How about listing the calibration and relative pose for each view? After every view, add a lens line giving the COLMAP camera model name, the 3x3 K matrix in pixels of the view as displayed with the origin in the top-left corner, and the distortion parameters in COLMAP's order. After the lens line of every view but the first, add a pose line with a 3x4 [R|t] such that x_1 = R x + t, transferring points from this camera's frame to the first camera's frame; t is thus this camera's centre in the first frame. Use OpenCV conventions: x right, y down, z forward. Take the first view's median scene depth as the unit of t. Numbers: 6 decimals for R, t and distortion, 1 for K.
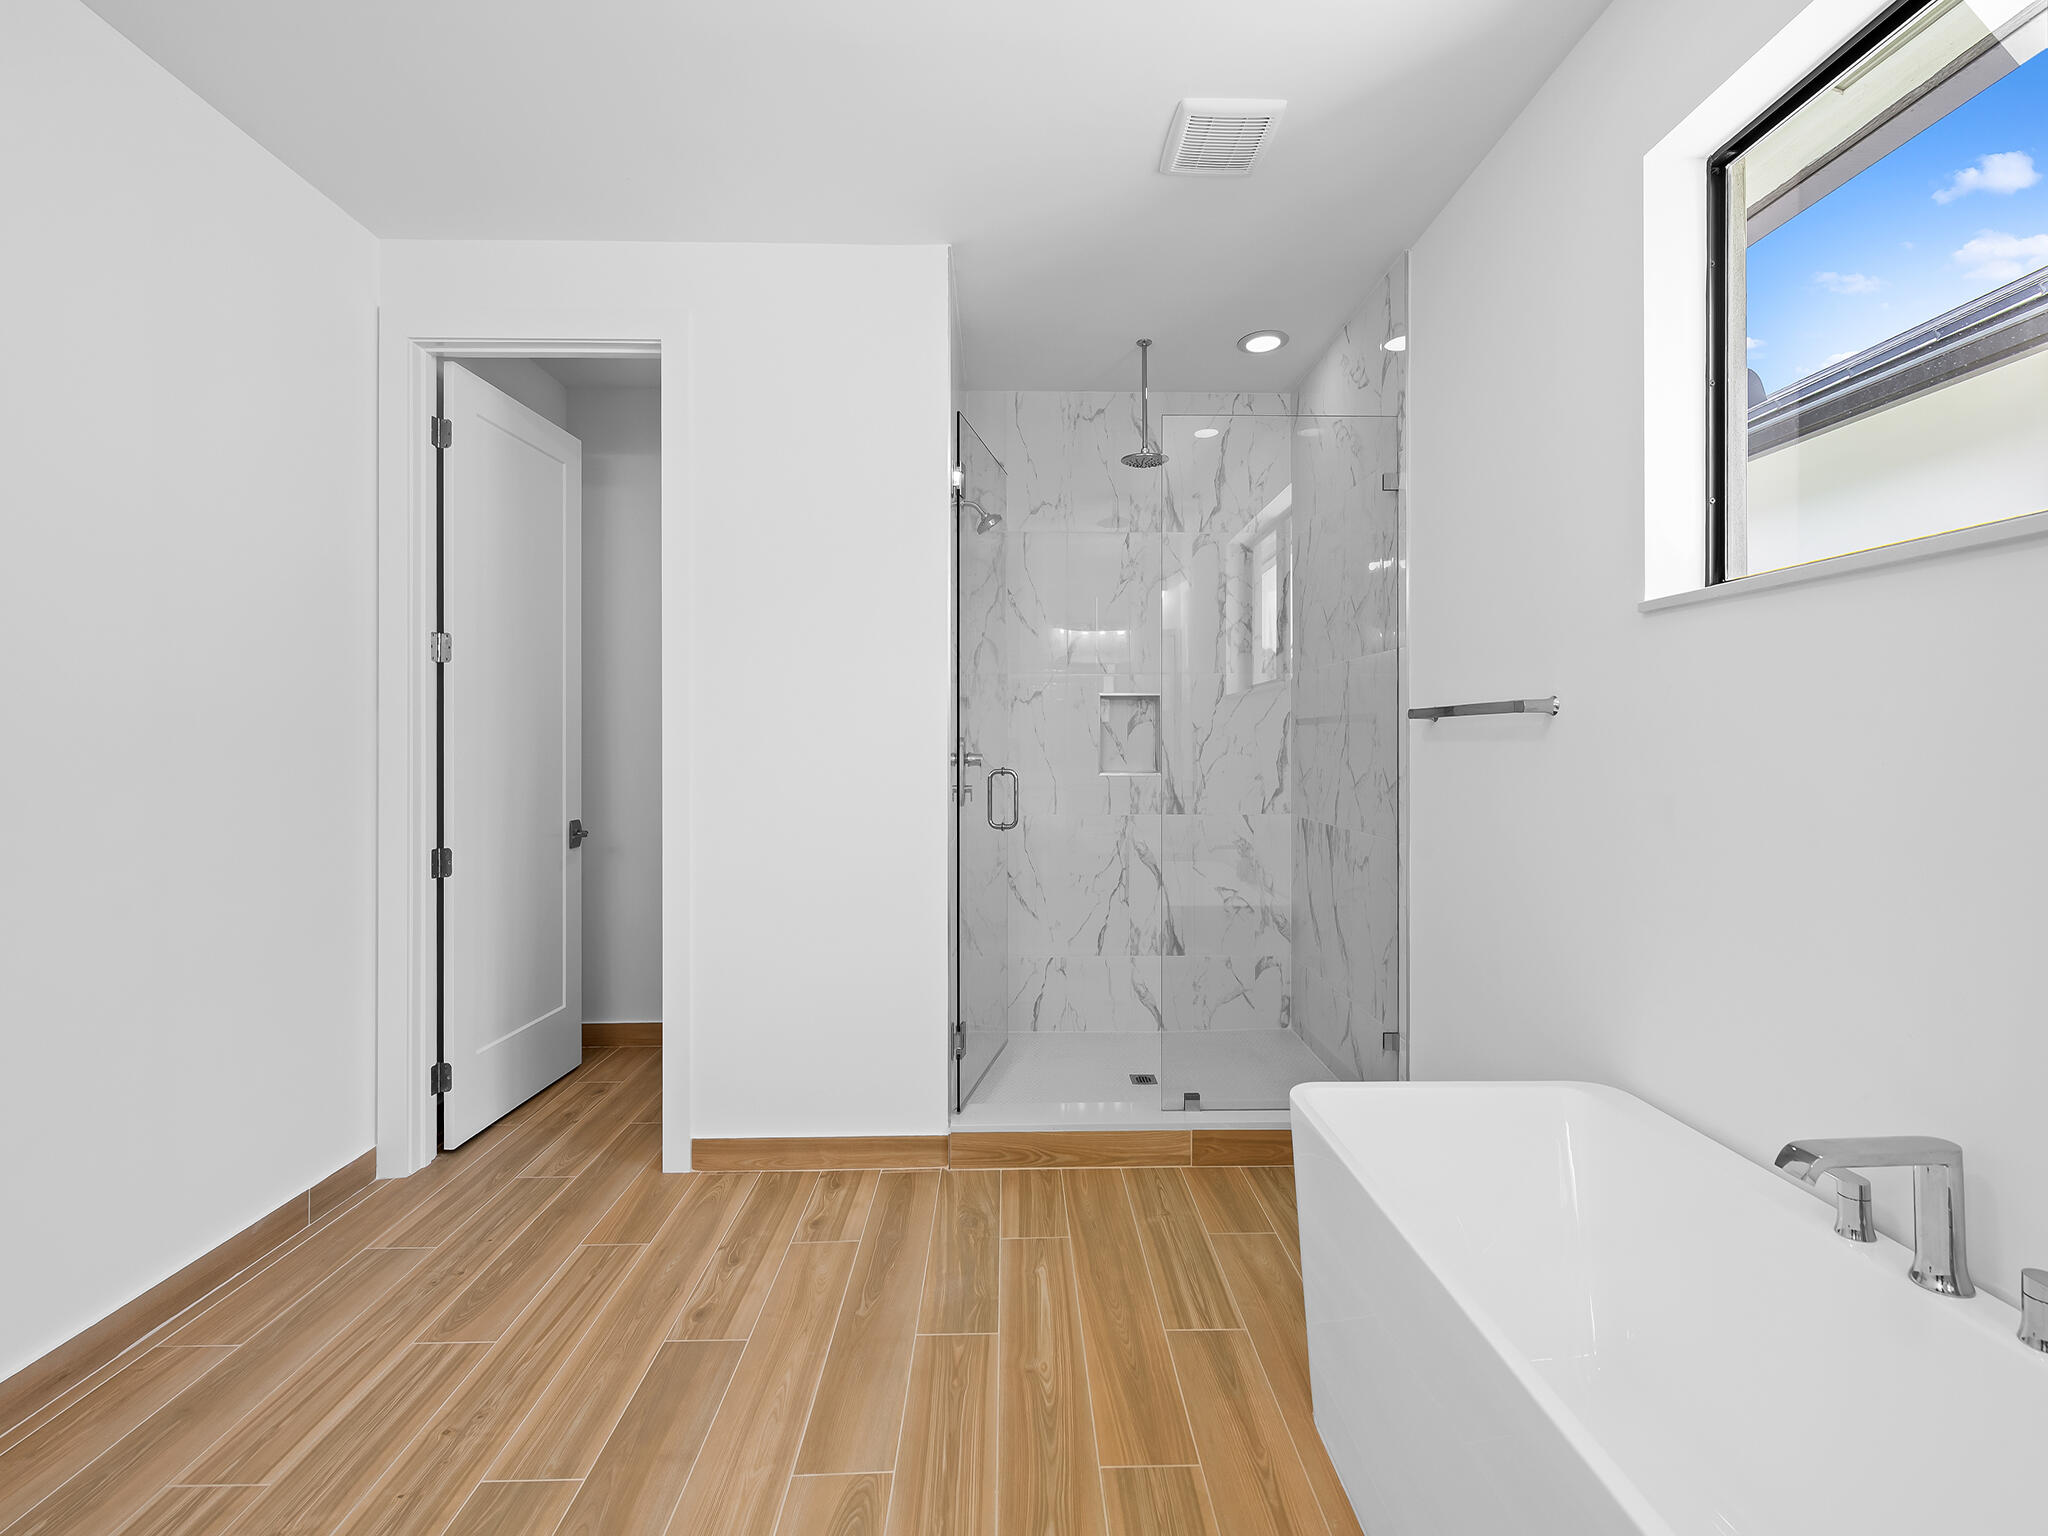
lens RADIAL K [[880.3, 0, 1026.4], [0, 880.3, 743.0], [0, 0, 1]] dist [-0.000065, -0.000060]
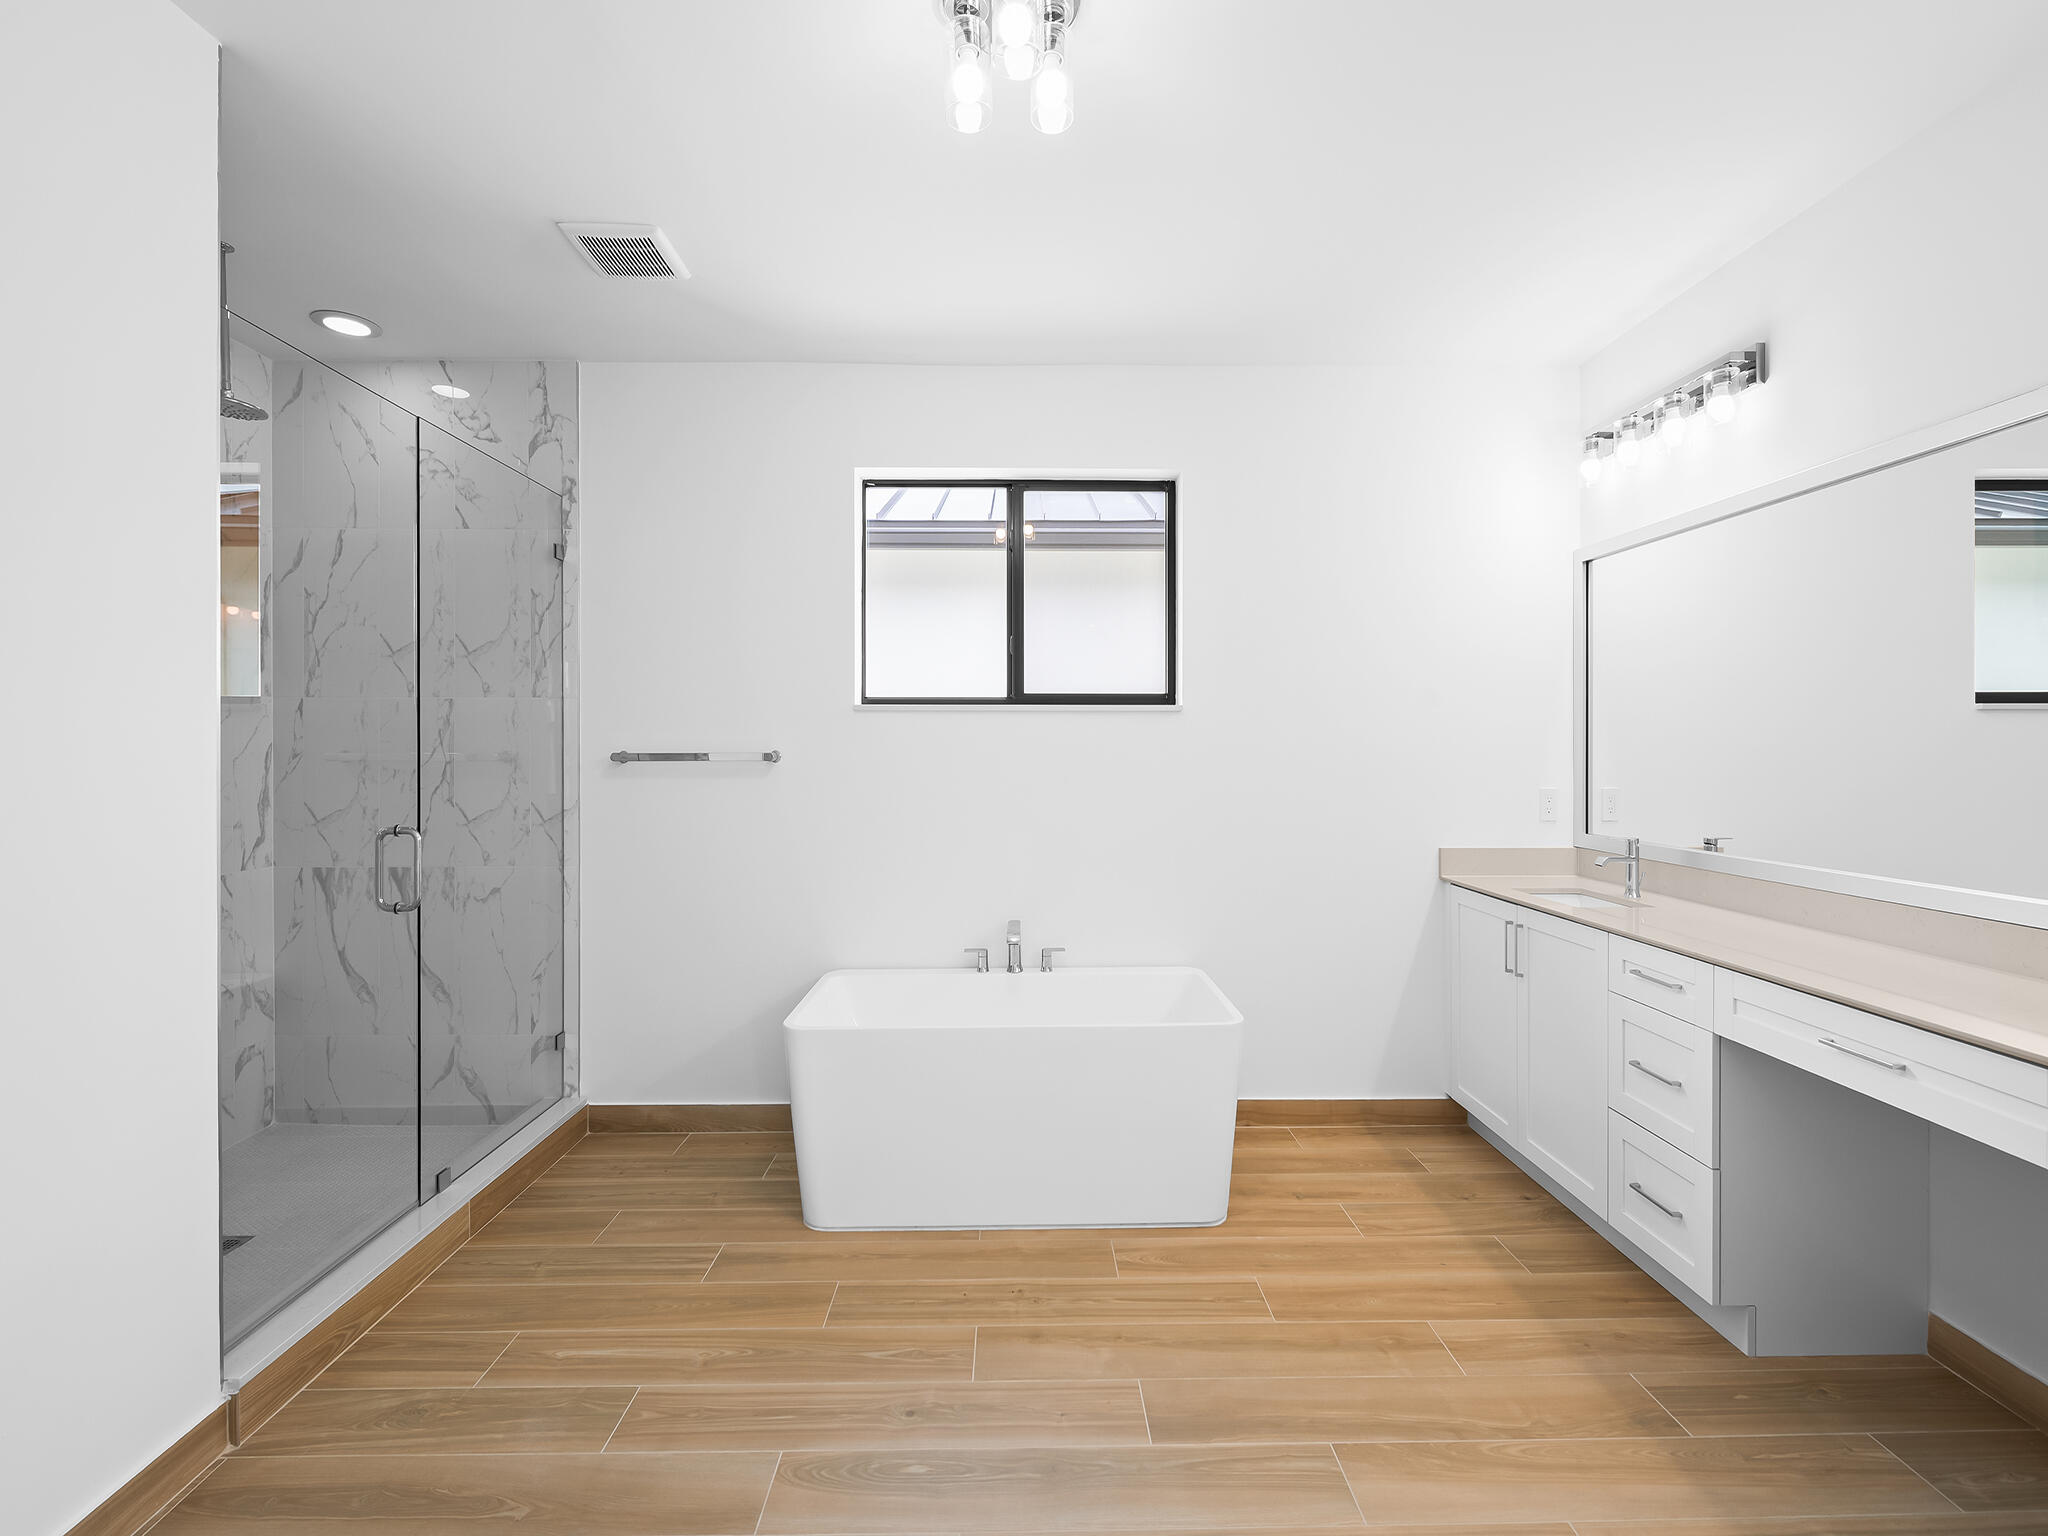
lens RADIAL K [[880.3, 0, 1026.4], [0, 880.3, 743.0], [0, 0, 1]] dist [-0.000065, -0.000060]
pose [[0.005354, 0.005306, 0.999972, -0.751809], [0.004543, 0.999975, -0.005330, -0.040304], [-0.999975, 0.004571, 0.005330, 0.398945]]
